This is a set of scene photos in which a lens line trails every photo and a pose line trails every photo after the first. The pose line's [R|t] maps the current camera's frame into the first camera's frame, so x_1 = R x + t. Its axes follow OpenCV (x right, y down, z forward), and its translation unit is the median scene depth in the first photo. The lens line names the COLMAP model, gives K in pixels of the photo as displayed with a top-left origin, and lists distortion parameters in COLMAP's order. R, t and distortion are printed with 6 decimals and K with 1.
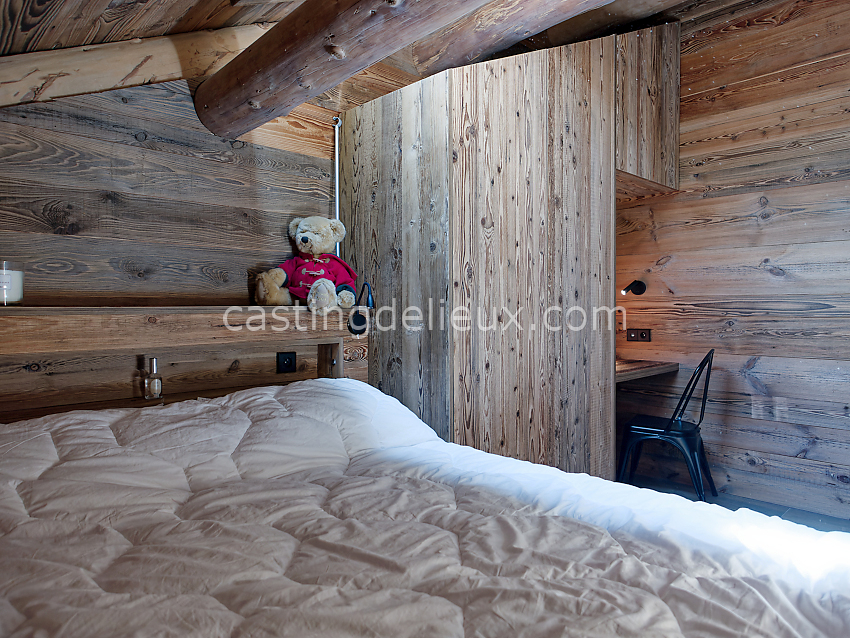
lens RADIAL K [[568.8, 0, 419.6], [0, 568.8, 318.4], [0, 0, 1]] dist [-0.030277, 0.044967]
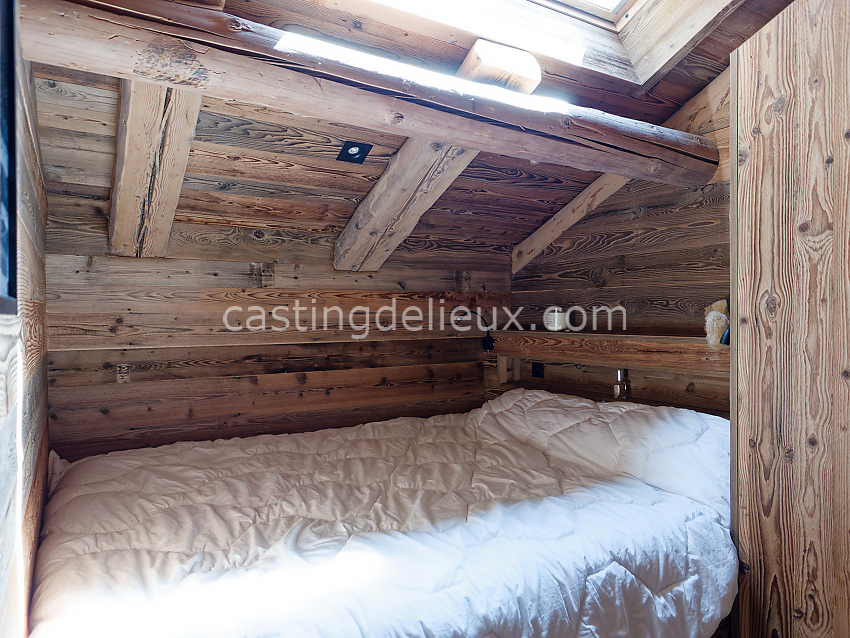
lens RADIAL K [[568.8, 0, 419.6], [0, 568.8, 318.4], [0, 0, 1]] dist [-0.030277, 0.044967]
pose [[-0.224303, 0.015982, -0.974388, 0.870389], [-0.015594, 0.999679, 0.019986, -0.067673], [0.974395, 0.019677, -0.223982, 0.700320]]
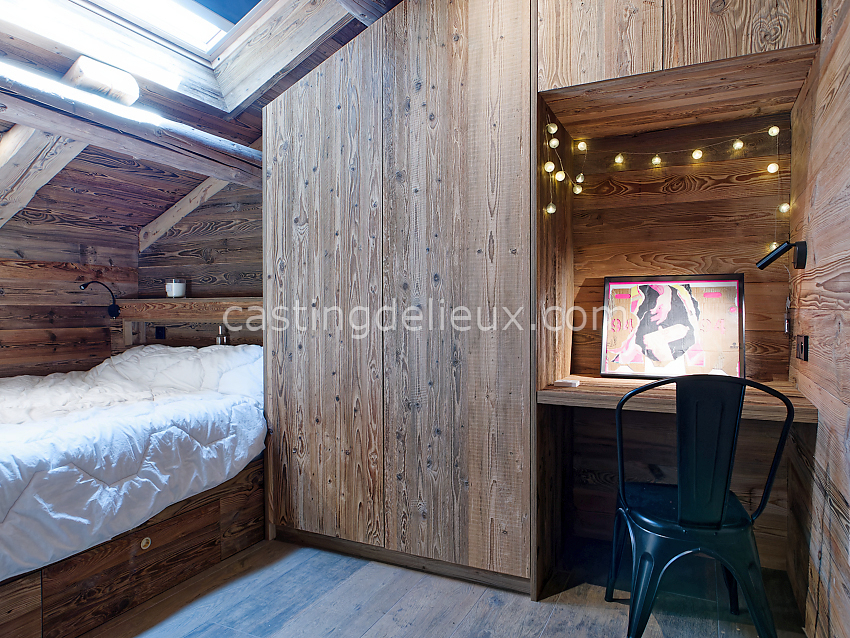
lens RADIAL K [[568.8, 0, 419.6], [0, 568.8, 318.4], [0, 0, 1]] dist [-0.030277, 0.044967]
pose [[0.323976, 0.017827, -0.945897, 1.273959], [-0.023905, 0.999657, 0.010652, 0.009319], [0.945763, 0.019160, 0.324291, 0.860138]]
